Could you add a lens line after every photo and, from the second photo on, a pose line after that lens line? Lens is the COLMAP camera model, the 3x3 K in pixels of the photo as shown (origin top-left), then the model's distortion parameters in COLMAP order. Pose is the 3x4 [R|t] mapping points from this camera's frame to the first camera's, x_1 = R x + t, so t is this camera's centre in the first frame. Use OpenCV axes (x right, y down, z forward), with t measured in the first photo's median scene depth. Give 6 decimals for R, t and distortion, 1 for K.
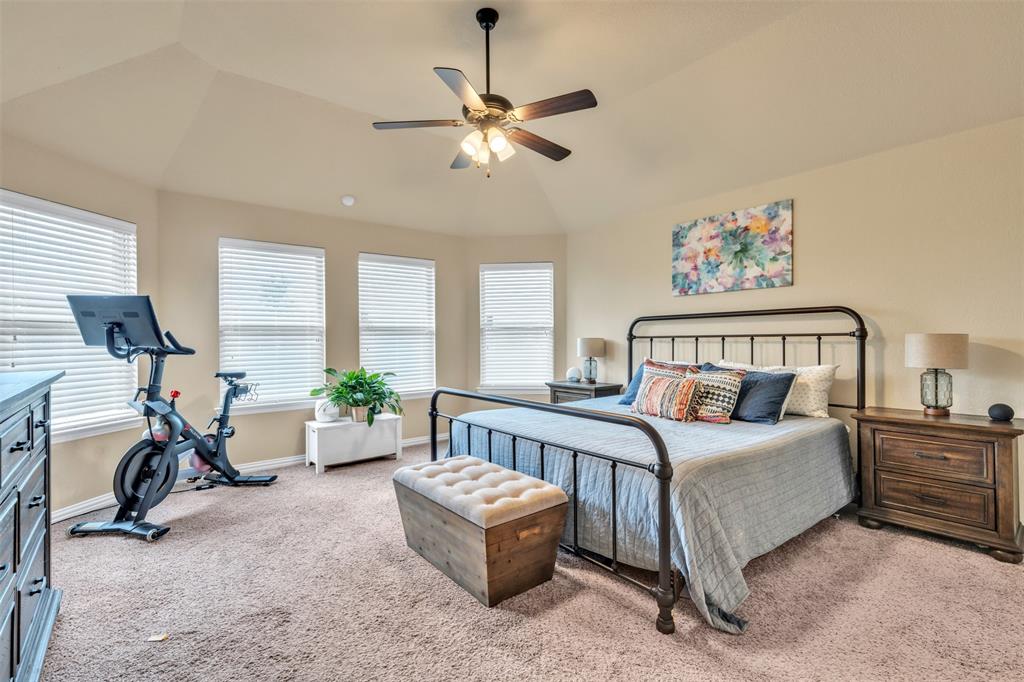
lens RADIAL K [[490.3, 0, 512.1], [0, 490.3, 339.7], [0, 0, 1]] dist [0.000351, 0.000131]
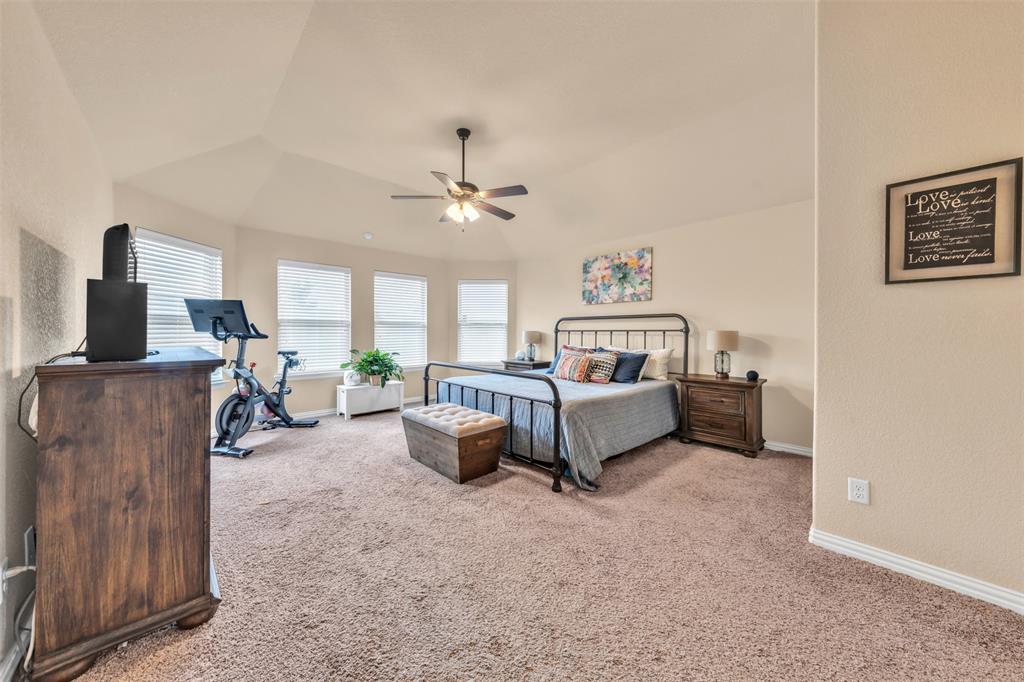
lens RADIAL K [[364.0, 0, 515.1], [0, 364.0, 333.0], [0, 0, 1]] dist [-0.000714, -0.000022]
pose [[0.996025, 0.011298, 0.088357, 0.019890], [-0.011570, 0.999930, 0.002566, 0.000879], [-0.088322, -0.003578, 0.996086, -0.211084]]
